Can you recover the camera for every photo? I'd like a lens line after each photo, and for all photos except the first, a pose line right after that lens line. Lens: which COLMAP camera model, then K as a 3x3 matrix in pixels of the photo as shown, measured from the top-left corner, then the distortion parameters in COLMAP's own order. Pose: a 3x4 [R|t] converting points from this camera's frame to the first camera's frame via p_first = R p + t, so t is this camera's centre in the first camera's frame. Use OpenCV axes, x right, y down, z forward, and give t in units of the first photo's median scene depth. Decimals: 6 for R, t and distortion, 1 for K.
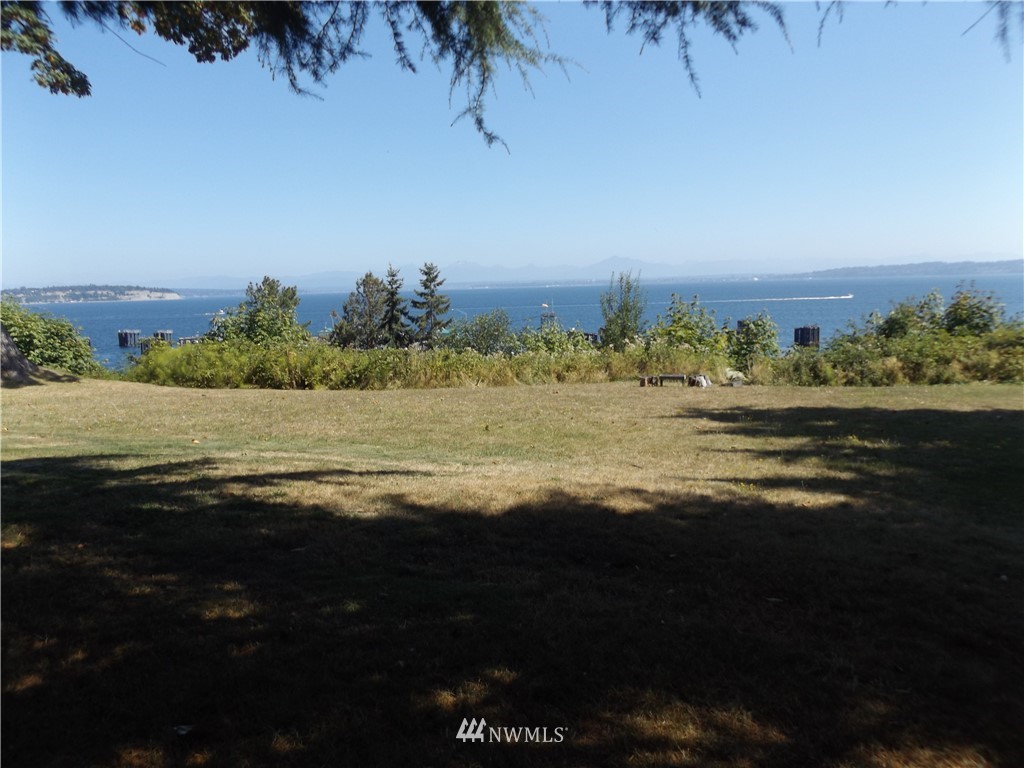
lens RADIAL K [[747.2, 0, 508.2], [0, 747.2, 386.8], [0, 0, 1]] dist [-0.007919, -0.010126]
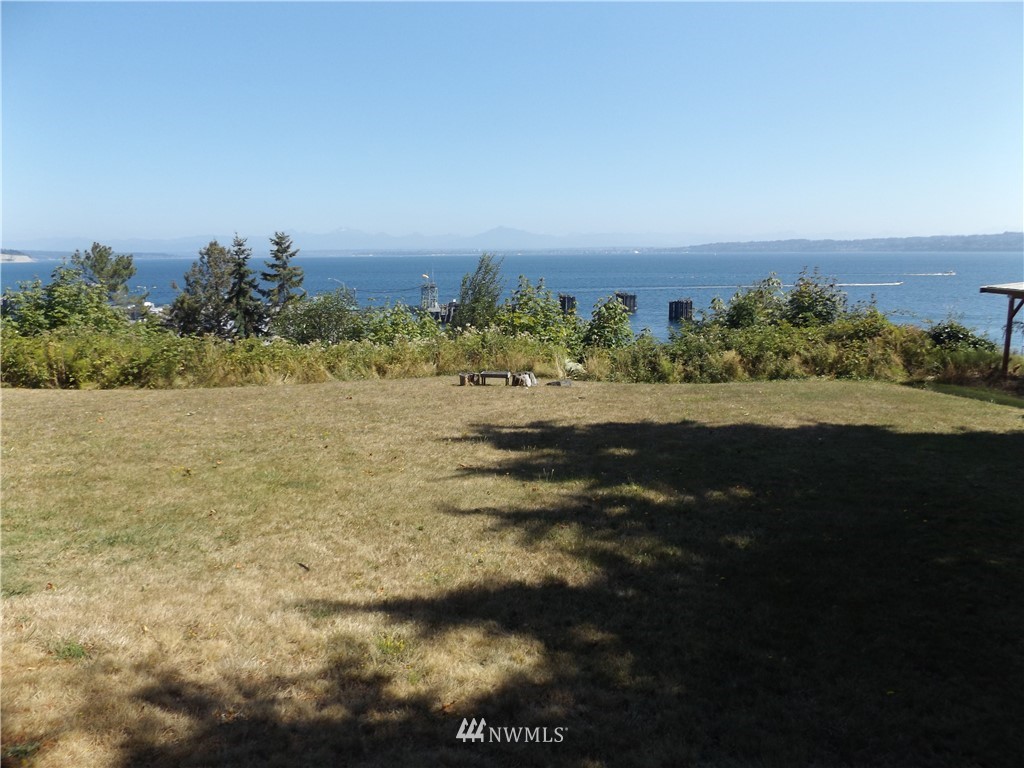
lens RADIAL K [[747.2, 0, 514.5], [0, 747.2, 381.2], [0, 0, 1]] dist [-0.007919, -0.010126]
pose [[0.988328, -0.007846, 0.152138, 0.089634], [0.002638, 0.999405, 0.034402, -0.029897], [-0.152317, -0.033600, 0.987760, 0.098854]]
